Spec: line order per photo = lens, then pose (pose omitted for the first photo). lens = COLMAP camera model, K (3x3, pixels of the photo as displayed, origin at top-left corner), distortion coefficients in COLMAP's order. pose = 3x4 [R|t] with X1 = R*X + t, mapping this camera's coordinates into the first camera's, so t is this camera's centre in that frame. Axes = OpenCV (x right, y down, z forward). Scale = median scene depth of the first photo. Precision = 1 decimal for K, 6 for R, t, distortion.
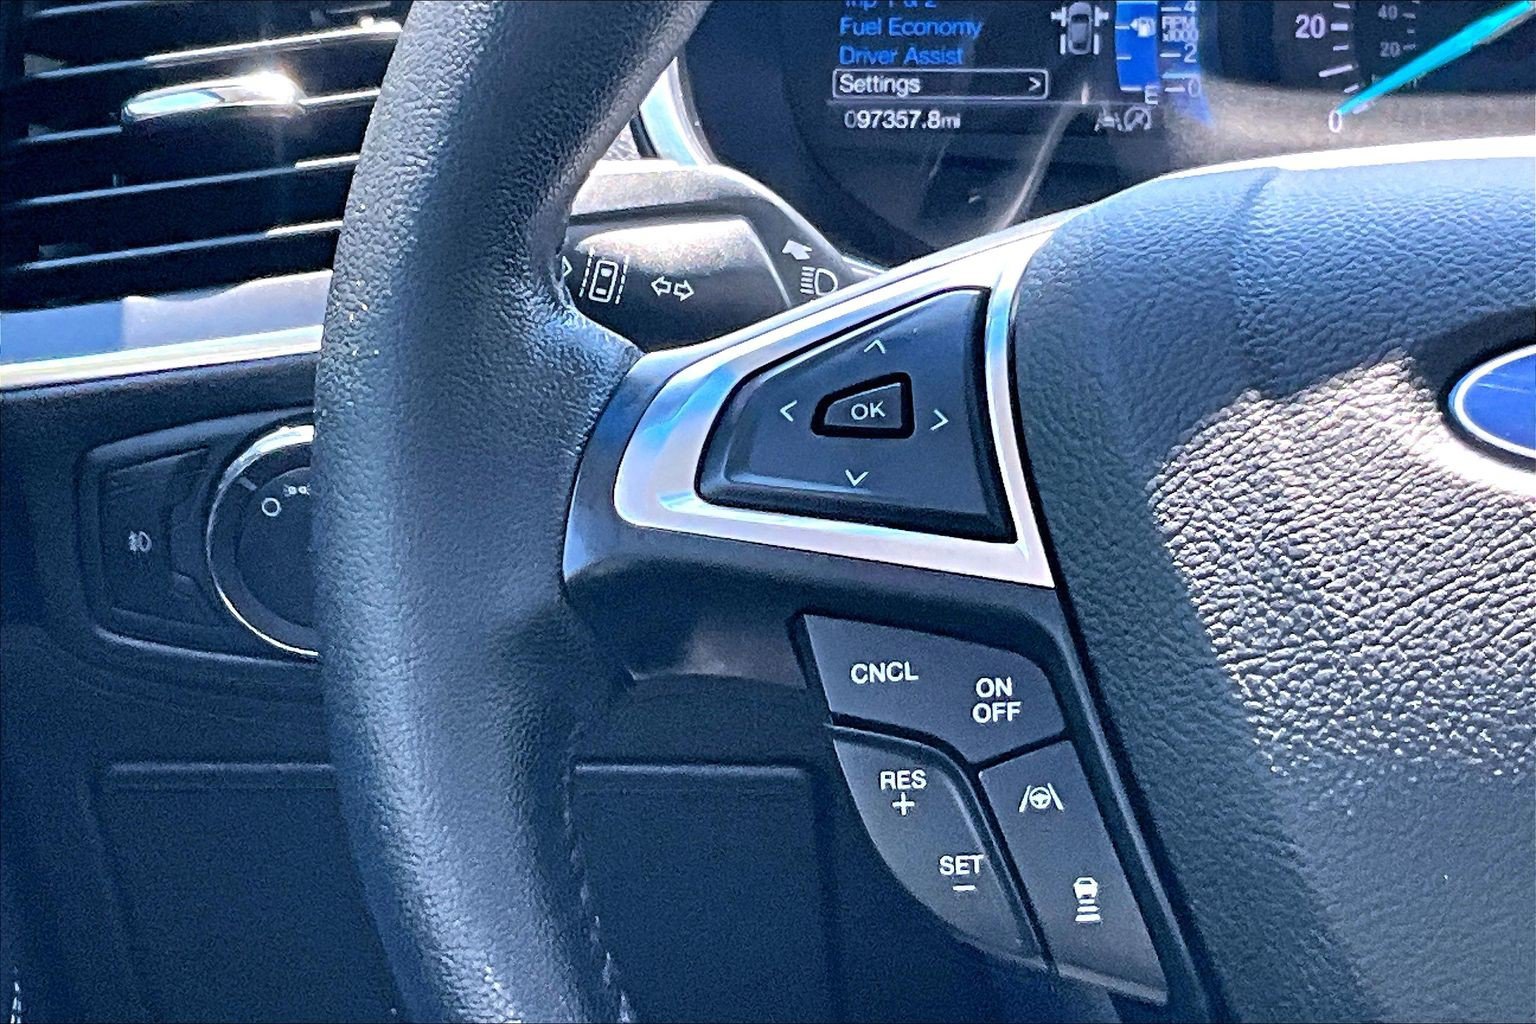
lens RADIAL K [[3963.1, 0, 771.8], [0, 3963.1, 515.2], [0, 0, 1]] dist [0.246296, 0.000000]
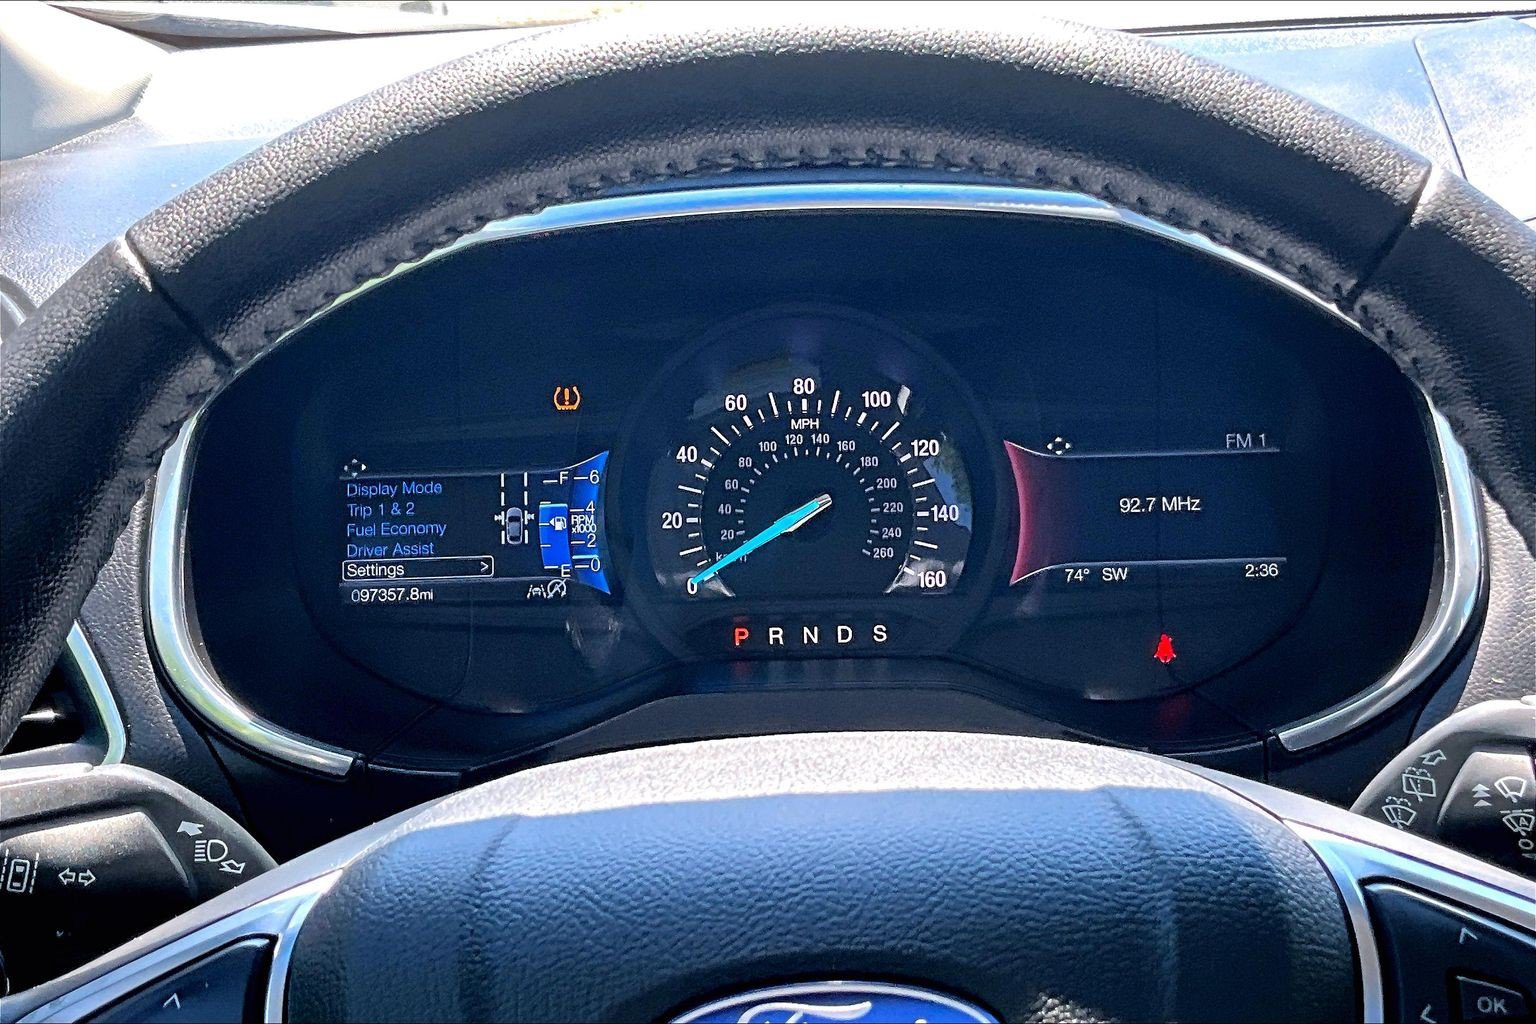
lens RADIAL K [[2190.8, 0, 764.1], [0, 2190.8, 508.5], [0, 0, 1]] dist [0.015667, 0.000000]
pose [[0.993666, -0.045400, 0.102798, 0.140867], [0.049302, 0.998144, -0.035738, -0.157375], [-0.100984, 0.040580, 0.994060, 0.339750]]
